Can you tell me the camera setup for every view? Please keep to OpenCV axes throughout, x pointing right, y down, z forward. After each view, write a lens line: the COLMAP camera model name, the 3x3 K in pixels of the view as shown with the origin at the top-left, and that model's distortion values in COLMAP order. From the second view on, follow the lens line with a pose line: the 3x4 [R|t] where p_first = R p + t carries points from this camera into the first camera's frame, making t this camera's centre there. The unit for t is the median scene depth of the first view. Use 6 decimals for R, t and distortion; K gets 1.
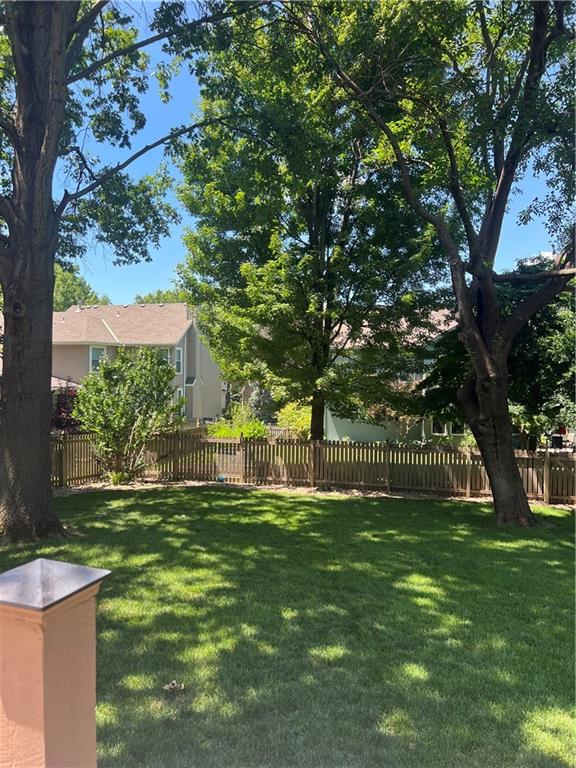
lens RADIAL K [[597.6, 0, 260.9], [0, 597.6, 385.3], [0, 0, 1]] dist [0.060472, -0.096790]
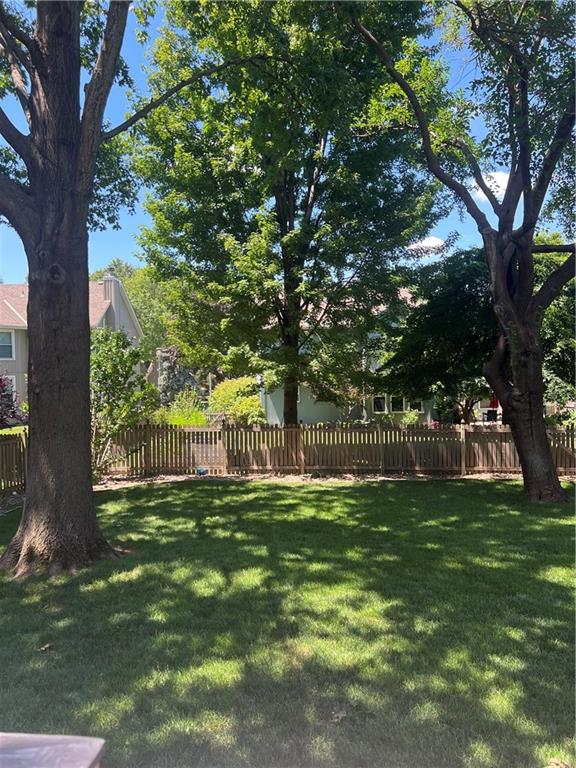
lens RADIAL K [[597.6, 0, 260.9], [0, 597.6, 385.3], [0, 0, 1]] dist [0.060472, -0.096790]
pose [[0.979660, -0.031800, 0.198130, -0.161935], [0.026437, 0.999211, 0.029655, 0.000797], [-0.198917, -0.023814, 0.979727, 0.094104]]
